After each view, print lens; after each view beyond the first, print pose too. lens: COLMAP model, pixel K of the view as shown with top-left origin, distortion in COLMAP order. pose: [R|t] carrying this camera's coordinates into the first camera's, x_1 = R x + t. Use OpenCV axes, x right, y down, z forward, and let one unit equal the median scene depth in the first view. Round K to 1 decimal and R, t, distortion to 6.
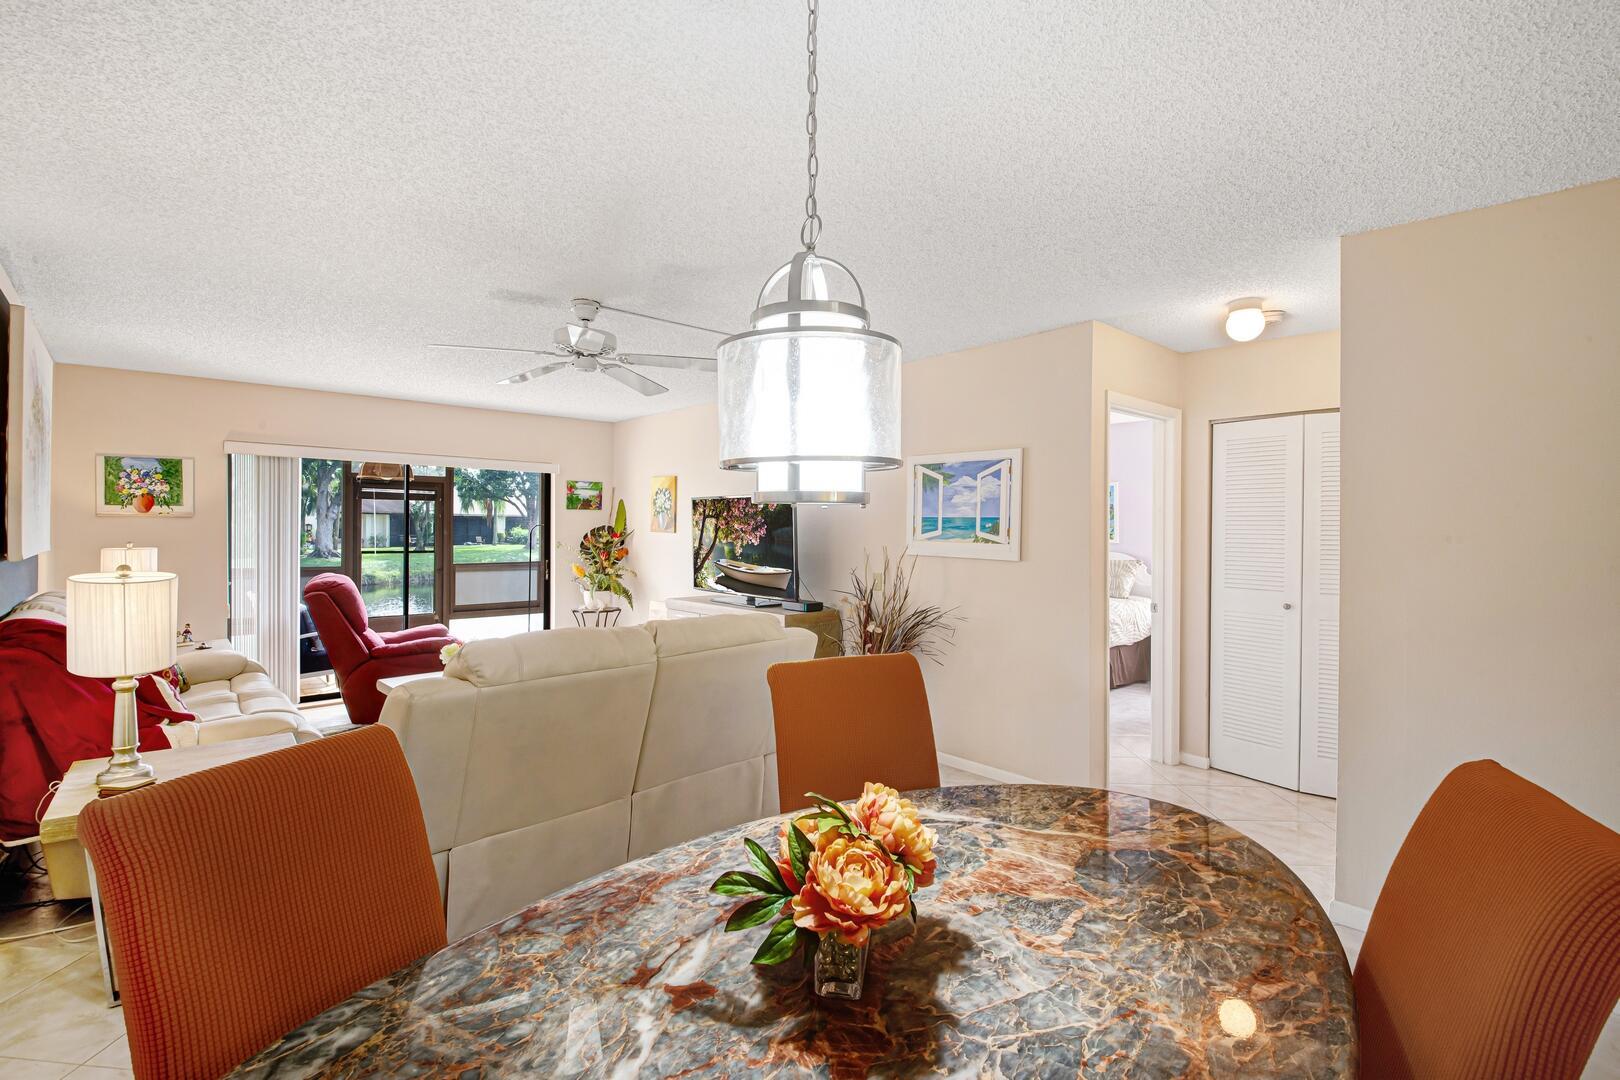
lens RADIAL K [[756.4, 0, 814.4], [0, 756.4, 525.7], [0, 0, 1]] dist [0.033200, -0.031350]
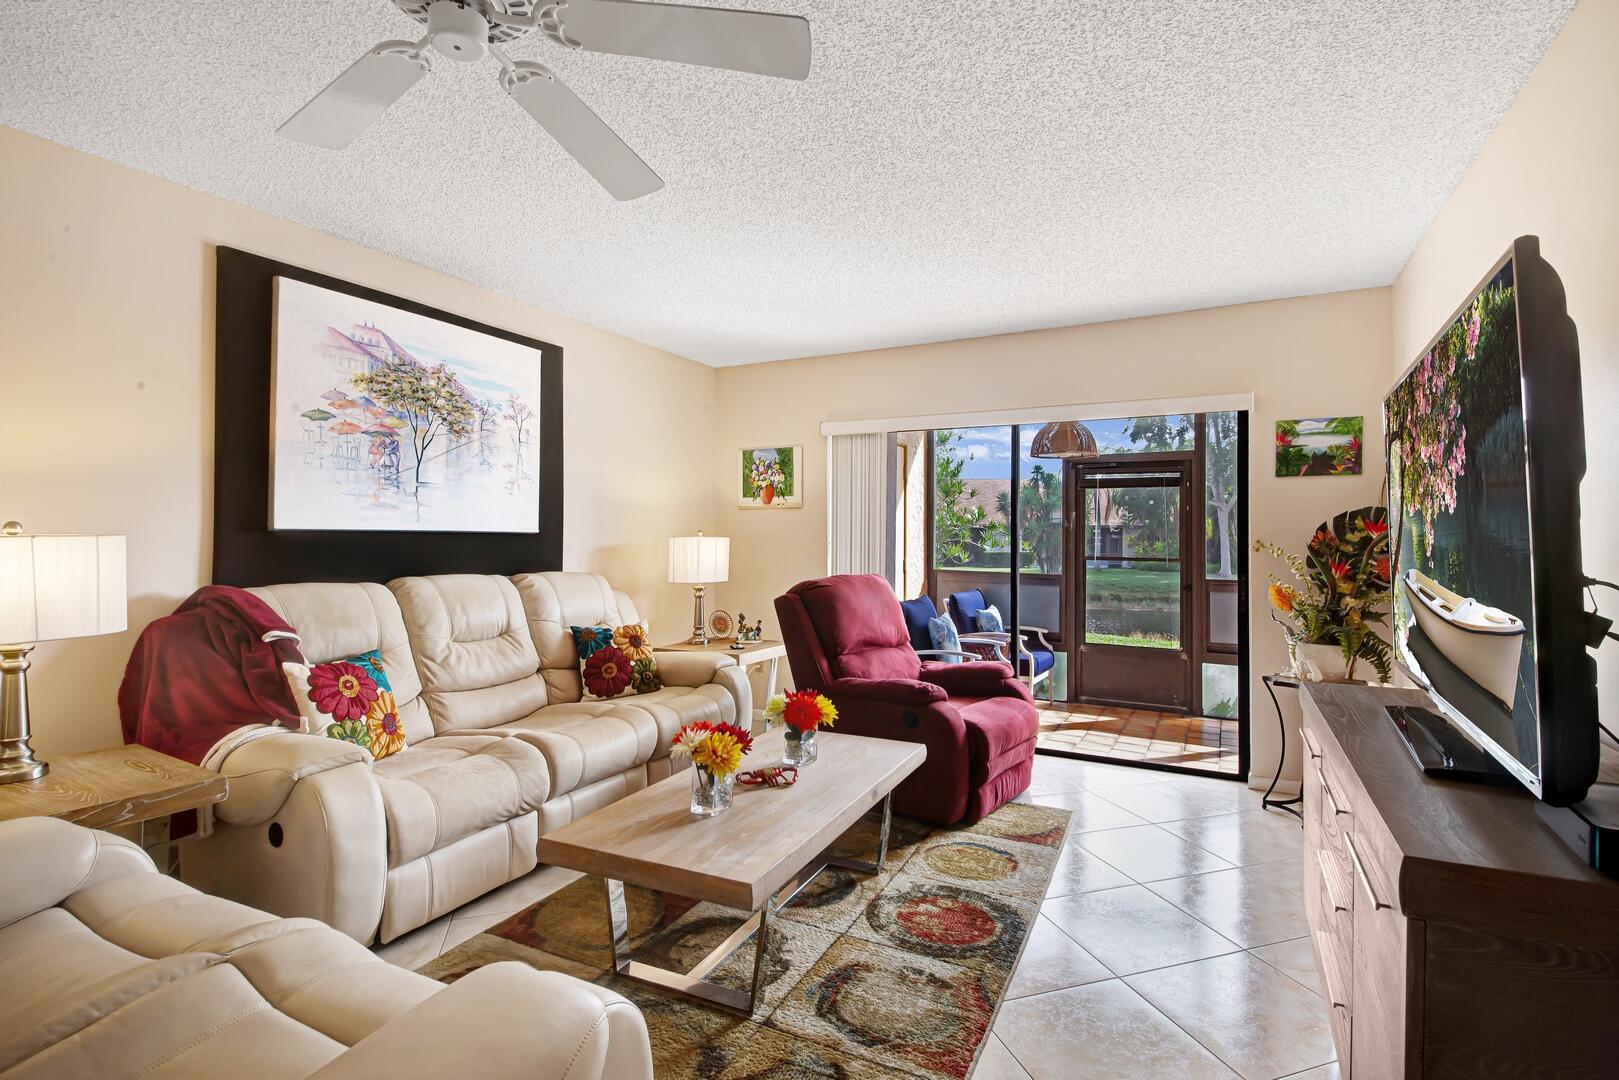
lens RADIAL K [[766.1, 0, 814.9], [0, 766.1, 537.6], [0, 0, 1]] dist [0.020707, -0.035619]
pose [[0.306788, -0.006572, -0.951755, 0.091878], [-0.006643, 0.999937, -0.009046, 0.032775], [0.951755, 0.009098, 0.306725, 0.674795]]
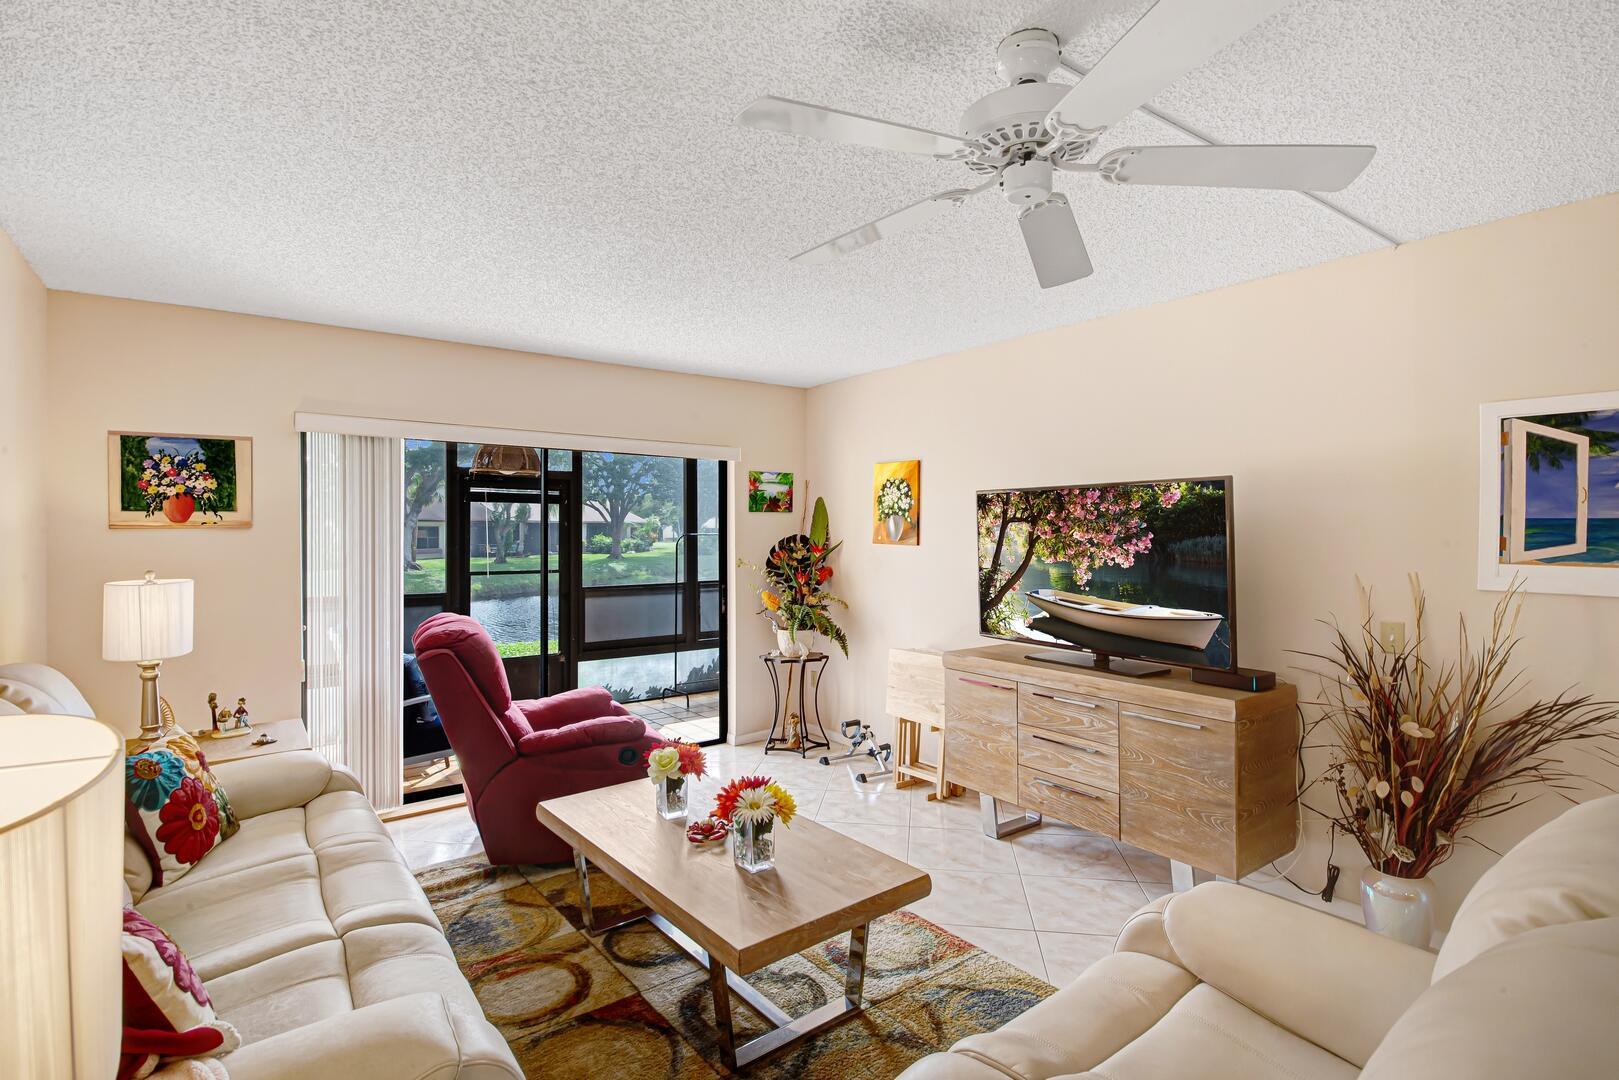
lens RADIAL K [[815.0, 0, 809.5], [0, 815.0, 540.0], [0, 0, 1]] dist [0.000032, -0.000958]
pose [[0.994574, -0.006272, -0.103840, -0.239567], [0.007479, 0.999909, 0.011238, -0.004697], [0.103760, -0.011954, 0.994531, 0.320076]]
